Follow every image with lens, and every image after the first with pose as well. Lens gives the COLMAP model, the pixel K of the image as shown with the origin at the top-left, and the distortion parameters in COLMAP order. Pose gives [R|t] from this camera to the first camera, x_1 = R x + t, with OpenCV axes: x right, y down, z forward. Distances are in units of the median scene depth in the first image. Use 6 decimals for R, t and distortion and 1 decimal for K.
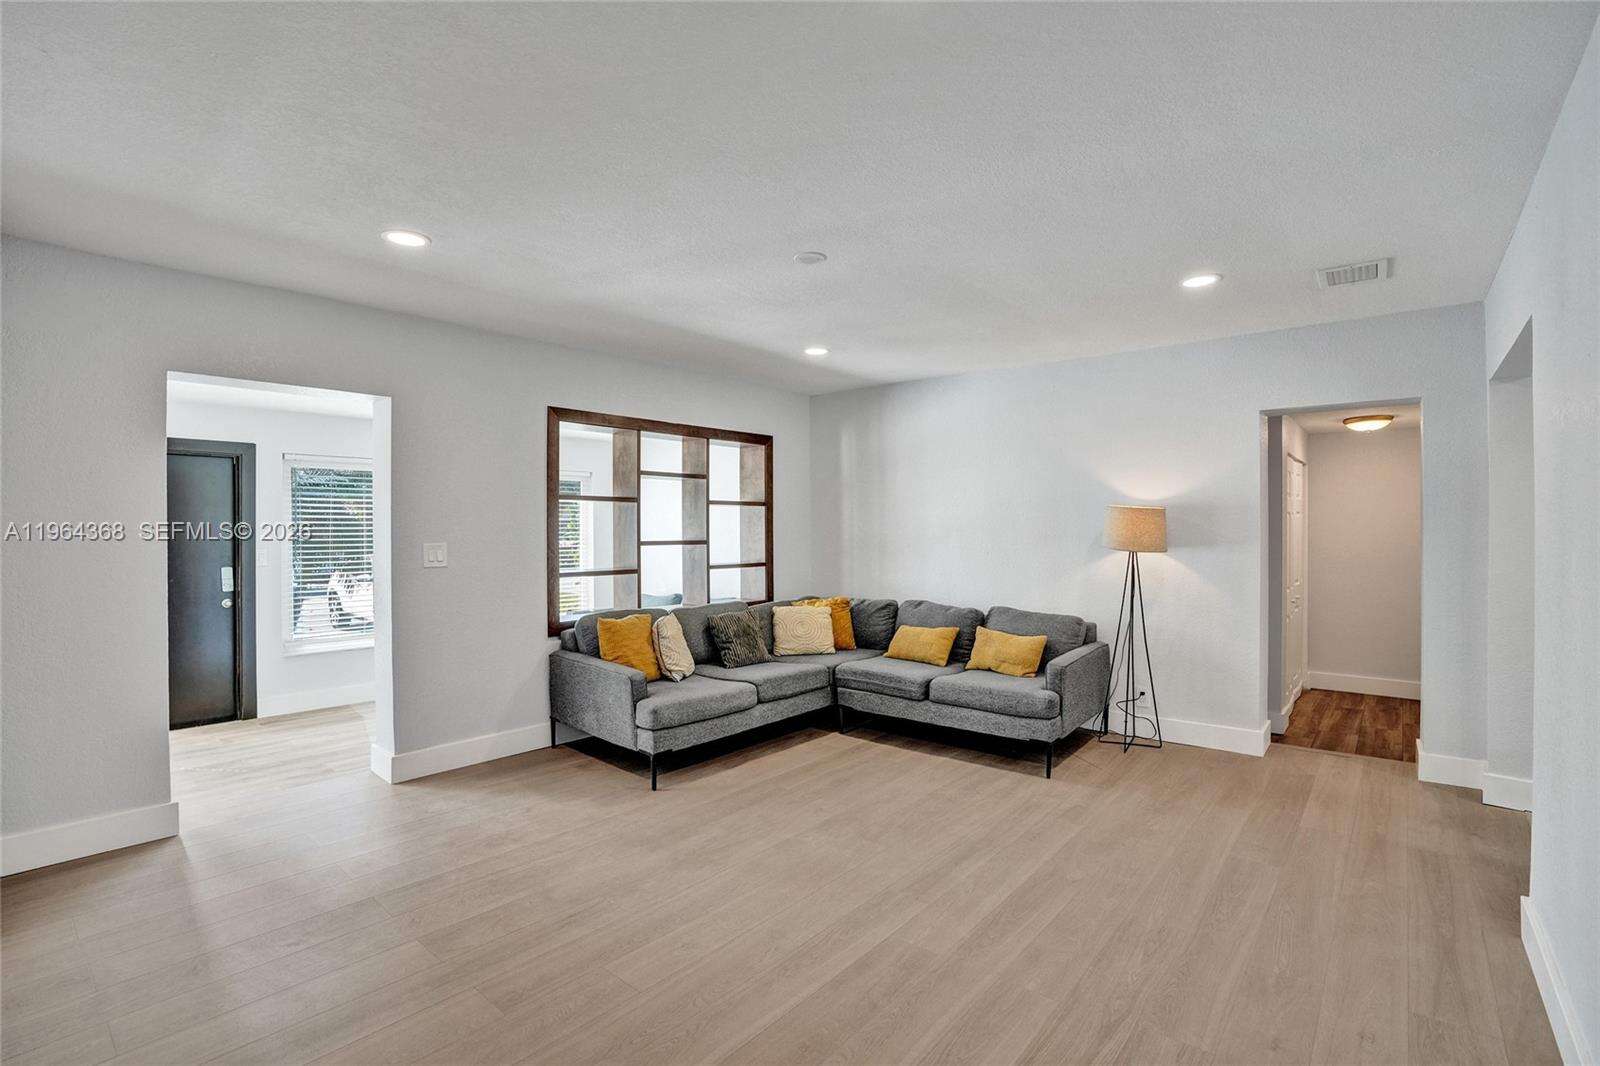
lens RADIAL K [[745.2, 0, 806.7], [0, 745.2, 526.9], [0, 0, 1]] dist [-0.060824, 0.022037]
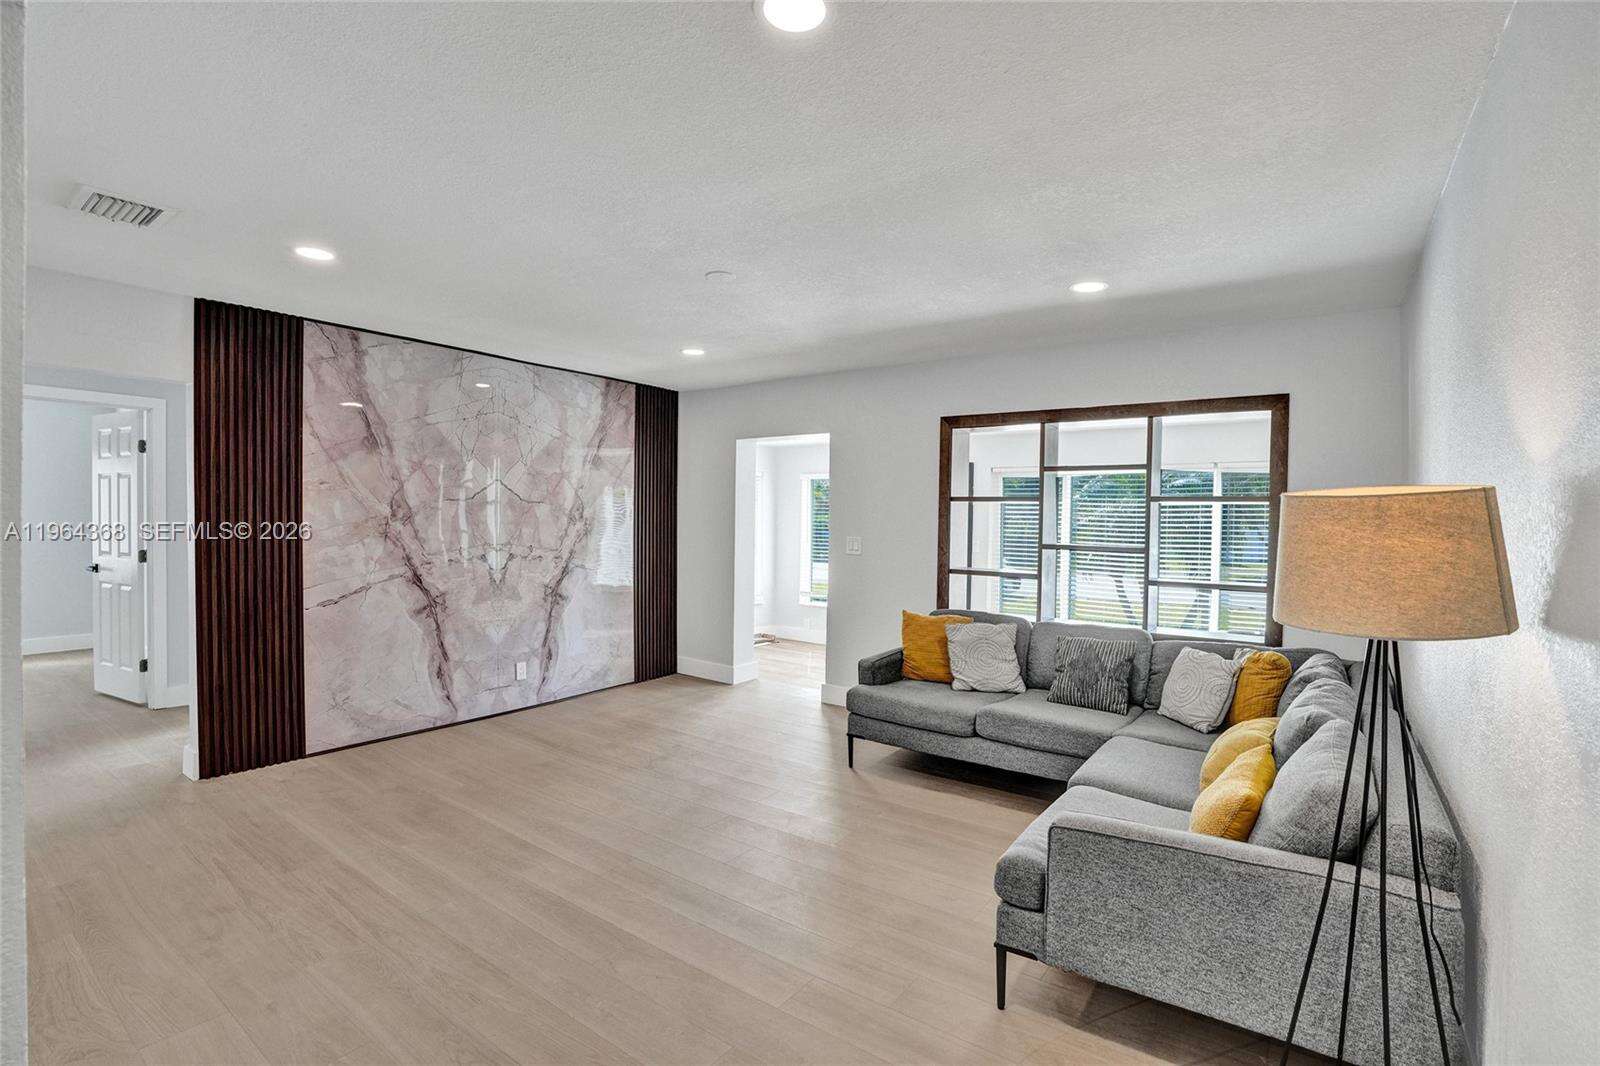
lens RADIAL K [[745.2, 0, 805.4], [0, 745.2, 535.2], [0, 0, 1]] dist [-0.060824, 0.022037]
pose [[0.059371, 0.025143, -0.997919, 0.798993], [-0.011609, 0.999633, 0.024496, -0.012414], [0.998168, 0.010130, 0.059641, 0.783997]]
